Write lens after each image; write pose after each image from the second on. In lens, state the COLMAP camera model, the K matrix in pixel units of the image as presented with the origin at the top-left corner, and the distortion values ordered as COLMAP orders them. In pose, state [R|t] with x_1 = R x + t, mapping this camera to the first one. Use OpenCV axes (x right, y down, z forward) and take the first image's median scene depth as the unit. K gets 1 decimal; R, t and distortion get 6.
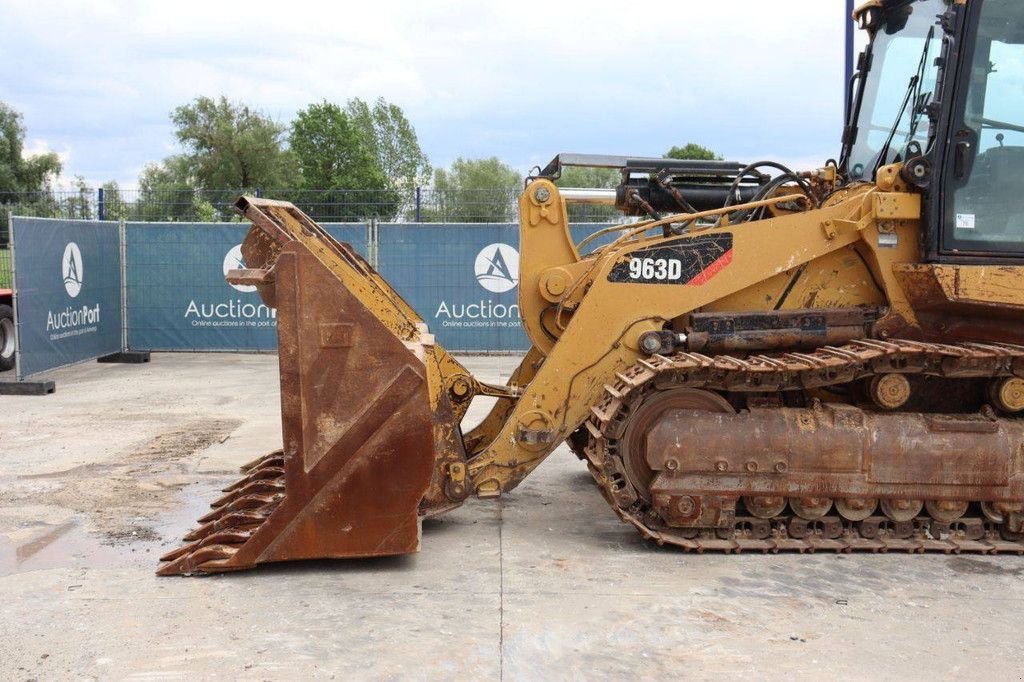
lens RADIAL K [[1173.8, 0, 512.0], [0, 1173.8, 341.0], [0, 0, 1]] dist [-0.071525, 0.252065]
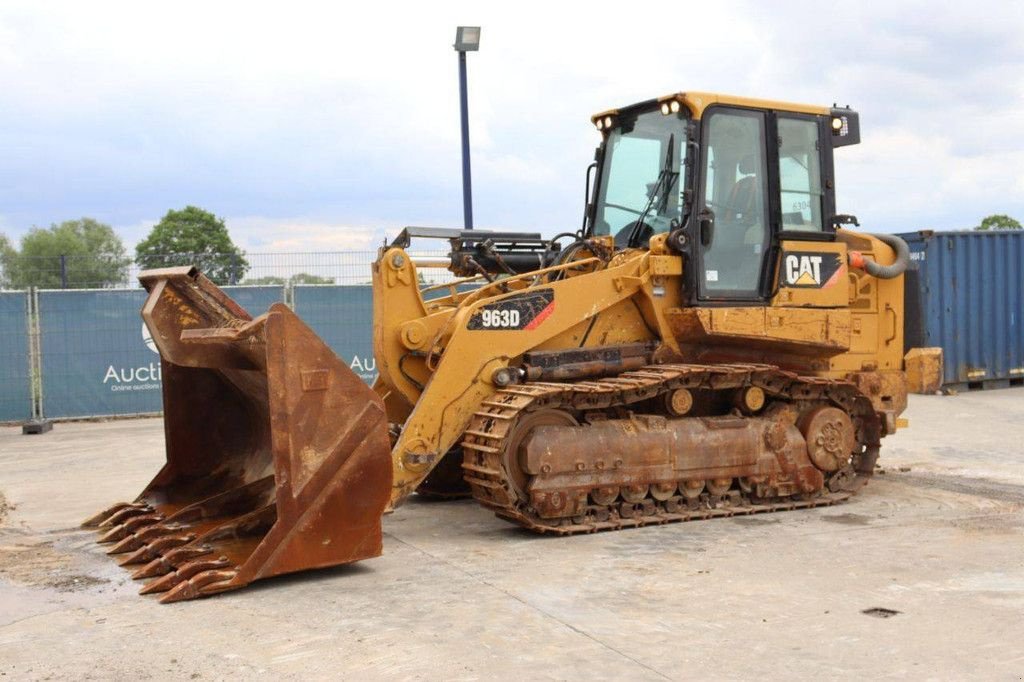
lens RADIAL K [[1173.8, 0, 512.0], [0, 1173.8, 341.0], [0, 0, 1]] dist [-0.071525, 0.252065]
pose [[0.908872, -0.041170, 0.415037, -0.404417], [0.062758, 0.997286, -0.038505, 0.012393], [-0.412326, 0.061043, 0.908989, -0.153972]]
